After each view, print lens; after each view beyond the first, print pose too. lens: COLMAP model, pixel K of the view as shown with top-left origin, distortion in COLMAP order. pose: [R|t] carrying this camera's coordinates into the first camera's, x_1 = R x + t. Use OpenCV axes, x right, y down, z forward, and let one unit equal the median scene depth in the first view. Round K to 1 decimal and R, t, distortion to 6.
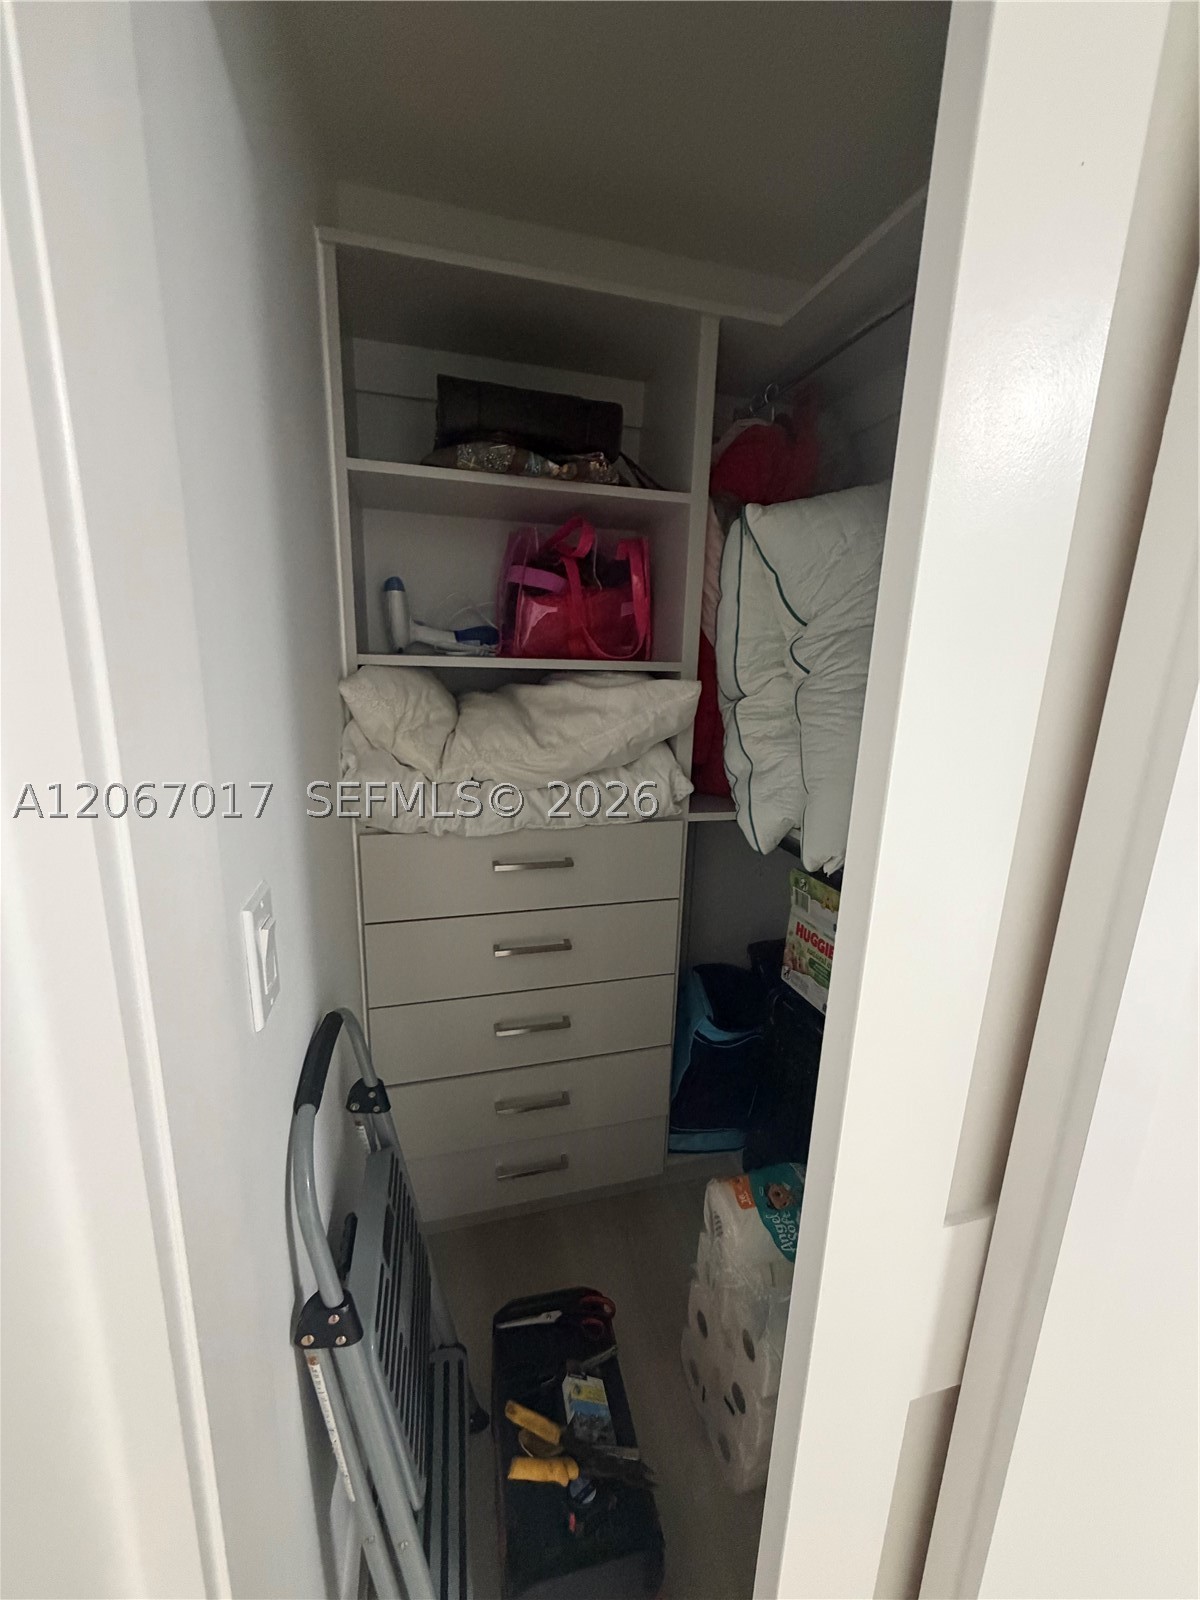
lens RADIAL K [[638.3, 0, 597.1], [0, 638.3, 800.6], [0, 0, 1]] dist [0.001773, 0.000111]
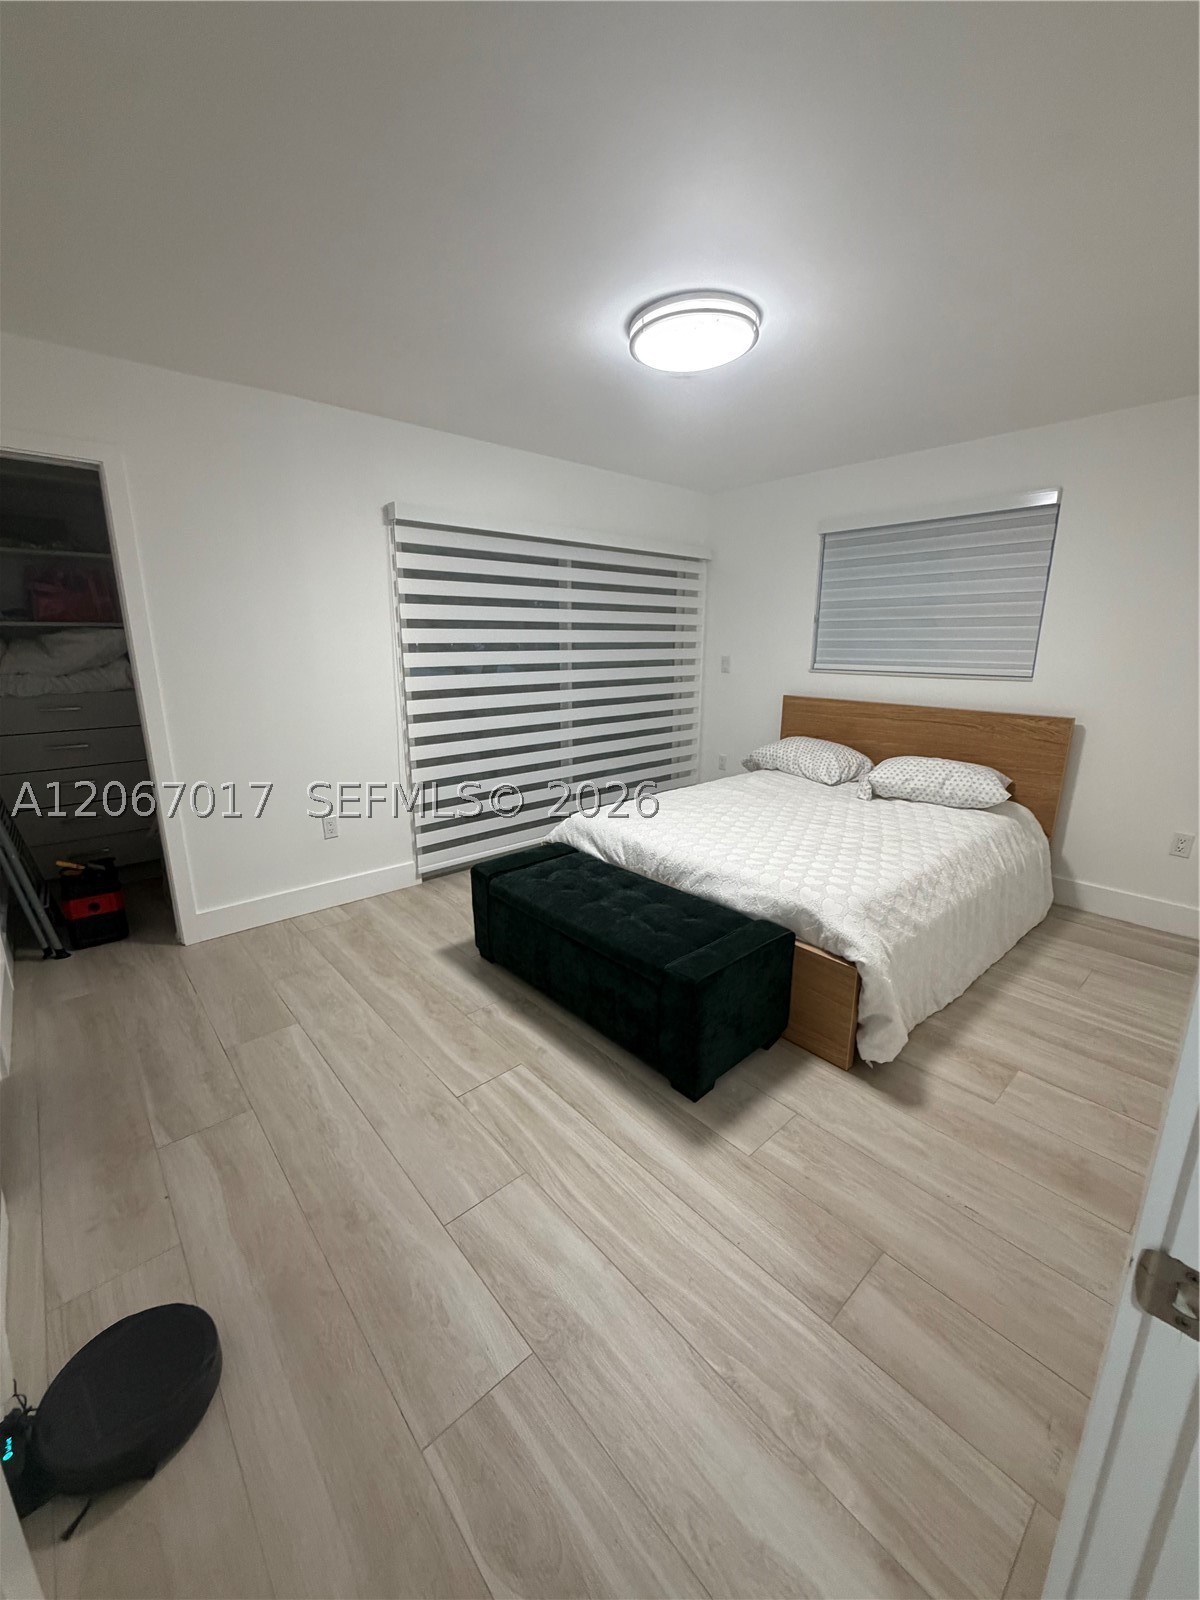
lens RADIAL K [[638.3, 0, 606.2], [0, 638.3, 794.4], [0, 0, 1]] dist [0.001773, 0.000111]
pose [[0.896037, -0.139459, 0.421508, 0.666400], [0.133378, 0.990086, 0.044044, 0.571408], [-0.423472, 0.016755, 0.905754, -1.972201]]
